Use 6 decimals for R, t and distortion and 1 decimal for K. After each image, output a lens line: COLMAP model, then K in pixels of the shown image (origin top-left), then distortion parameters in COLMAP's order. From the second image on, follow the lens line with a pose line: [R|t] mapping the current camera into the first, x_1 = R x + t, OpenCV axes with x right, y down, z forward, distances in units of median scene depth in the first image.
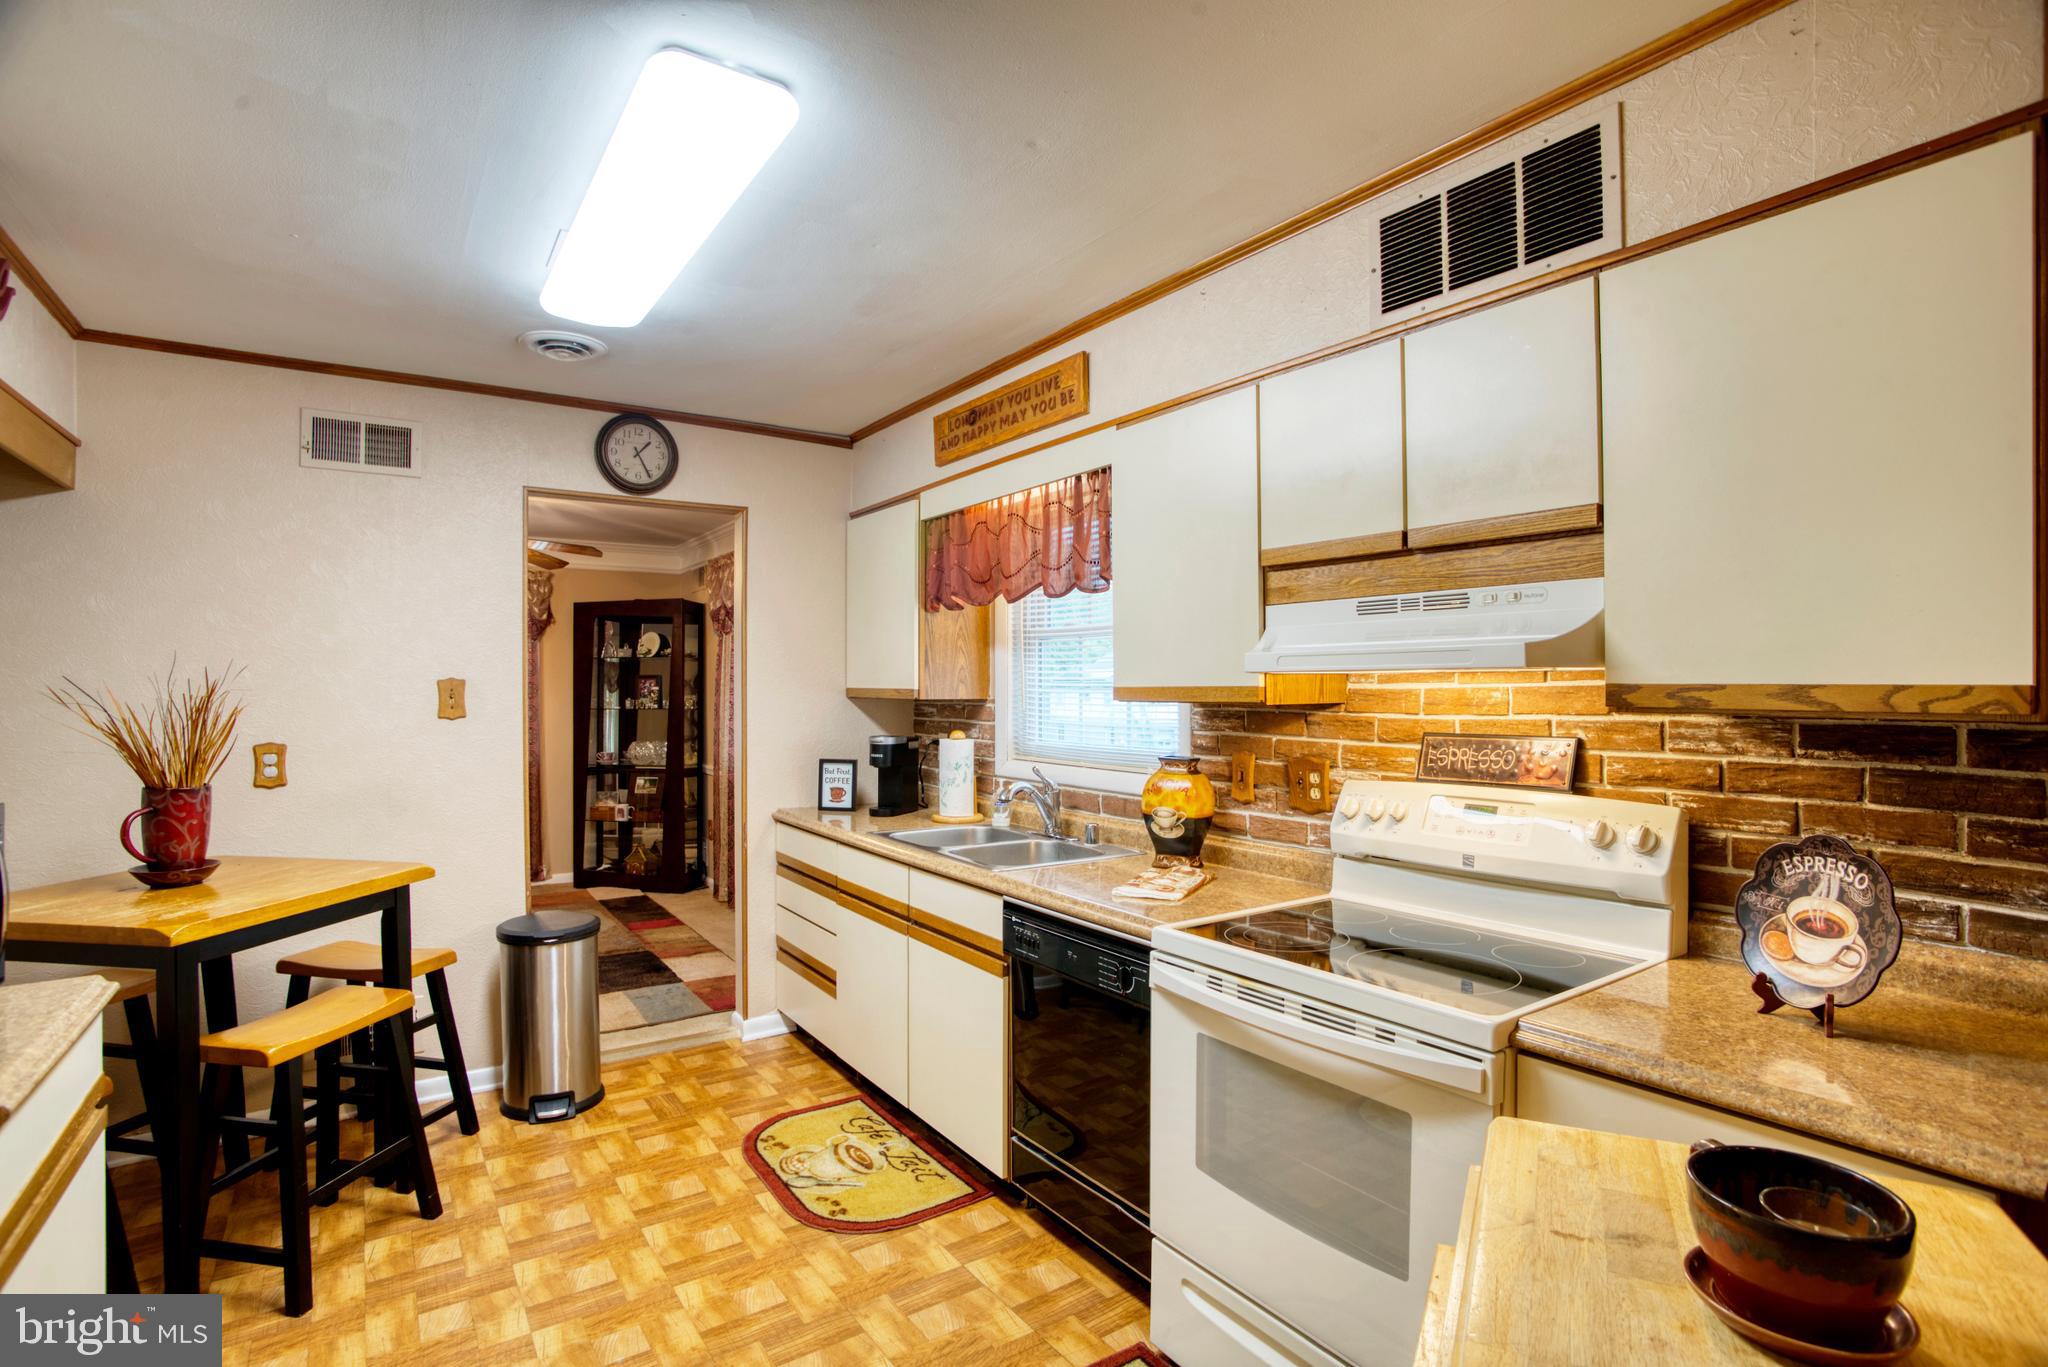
lens RADIAL K [[1005.6, 0, 1024.8], [0, 1005.6, 687.9], [0, 0, 1]] dist [-0.084148, 0.039078]
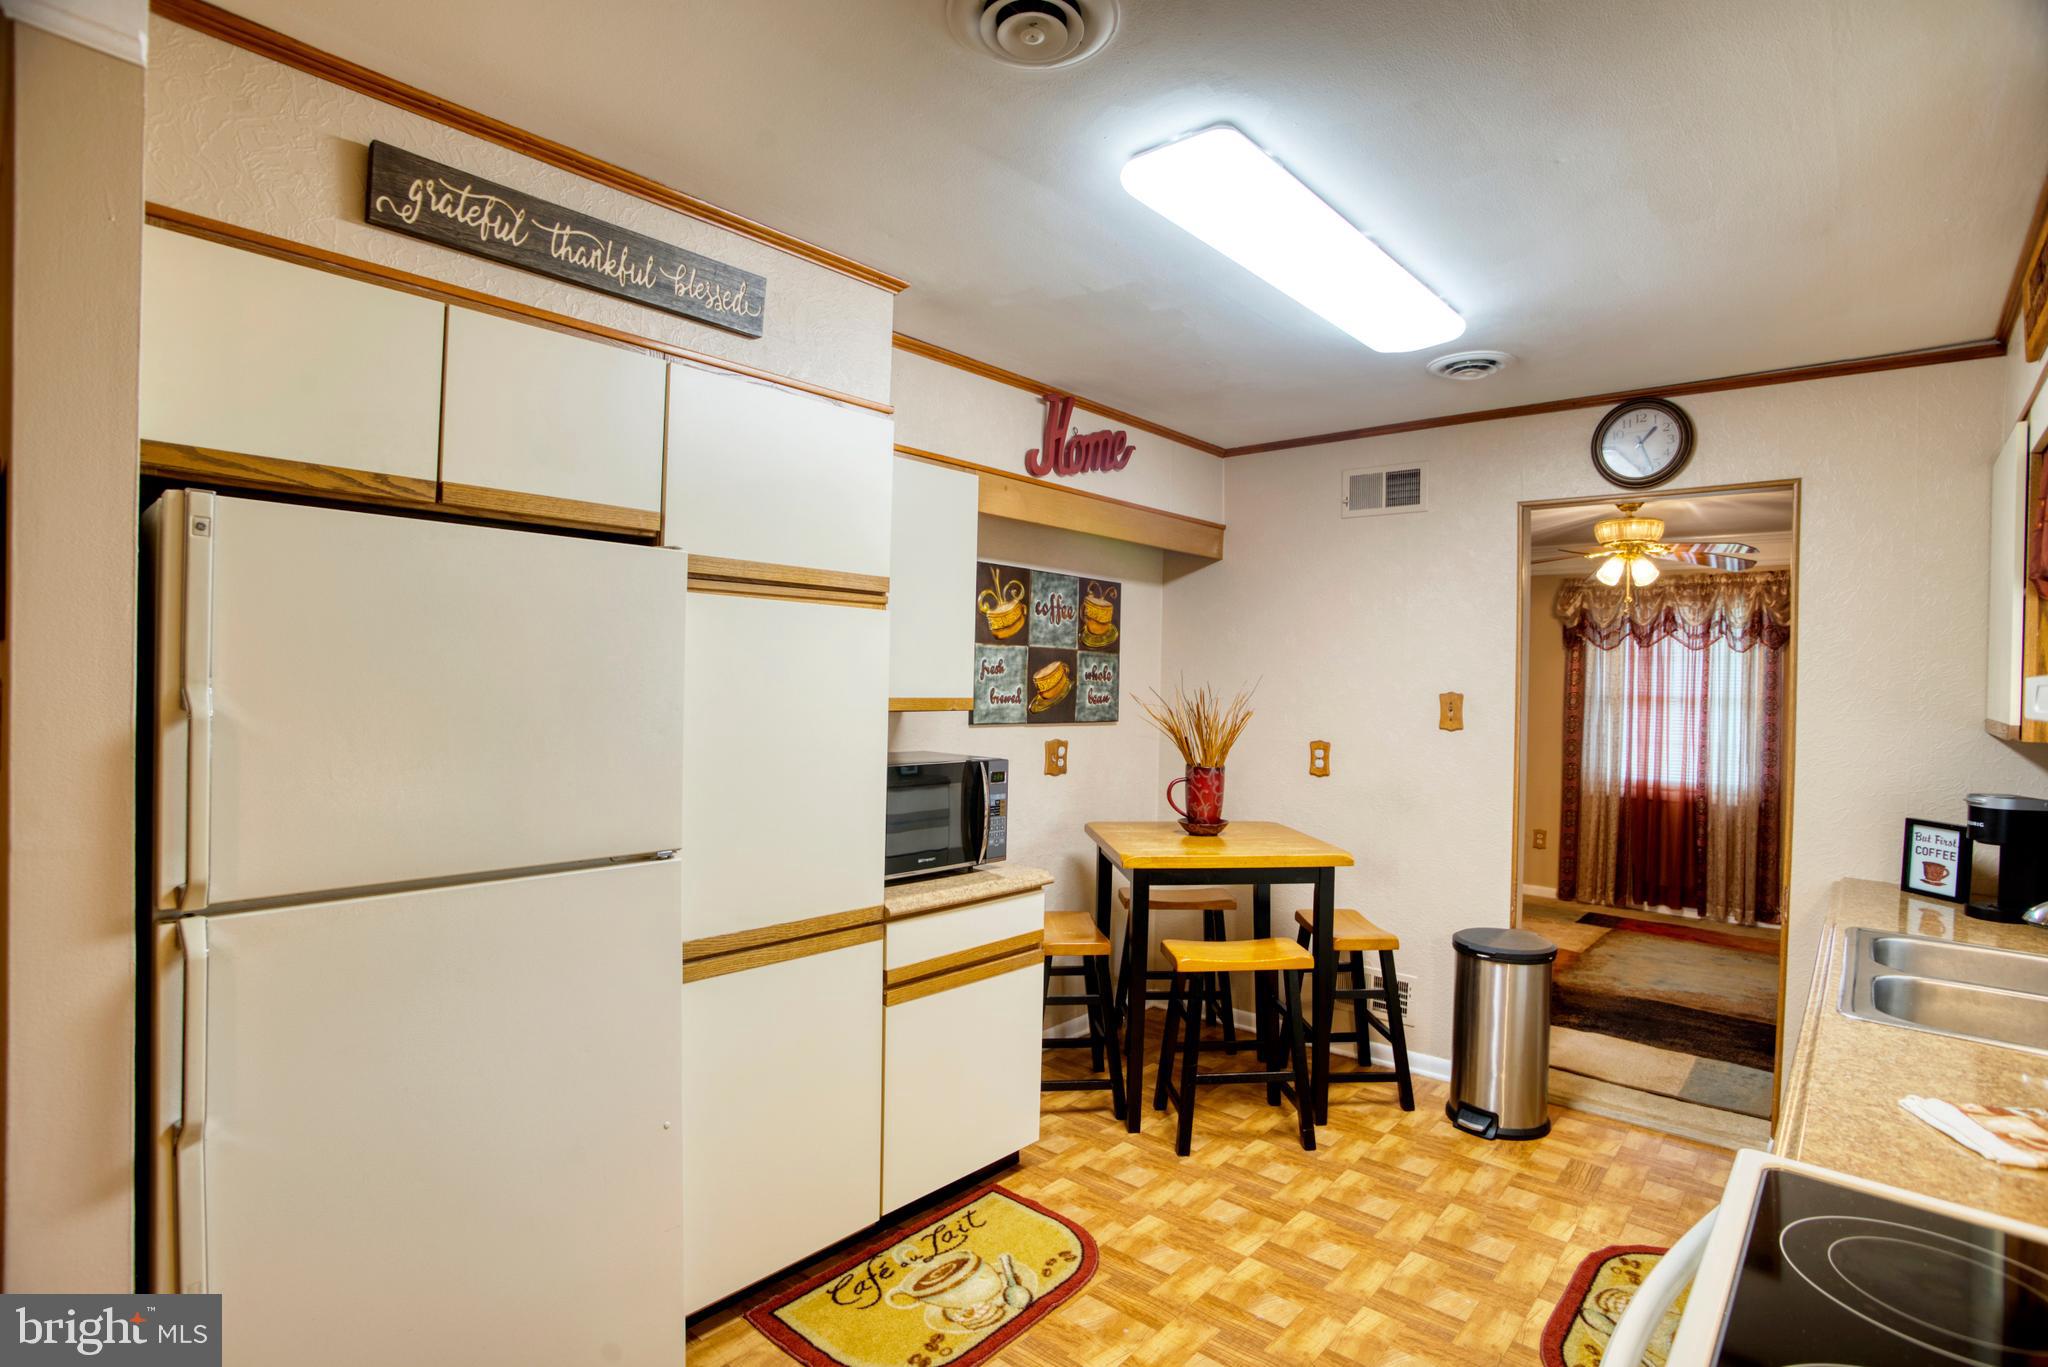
lens RADIAL K [[1005.6, 0, 1024.8], [0, 1005.6, 687.9], [0, 0, 1]] dist [-0.084148, 0.039078]
pose [[0.235011, 0.015929, -0.971862, 0.384370], [-0.021968, 0.999697, 0.011073, -0.017544], [0.971745, 0.018747, 0.235289, 0.306297]]
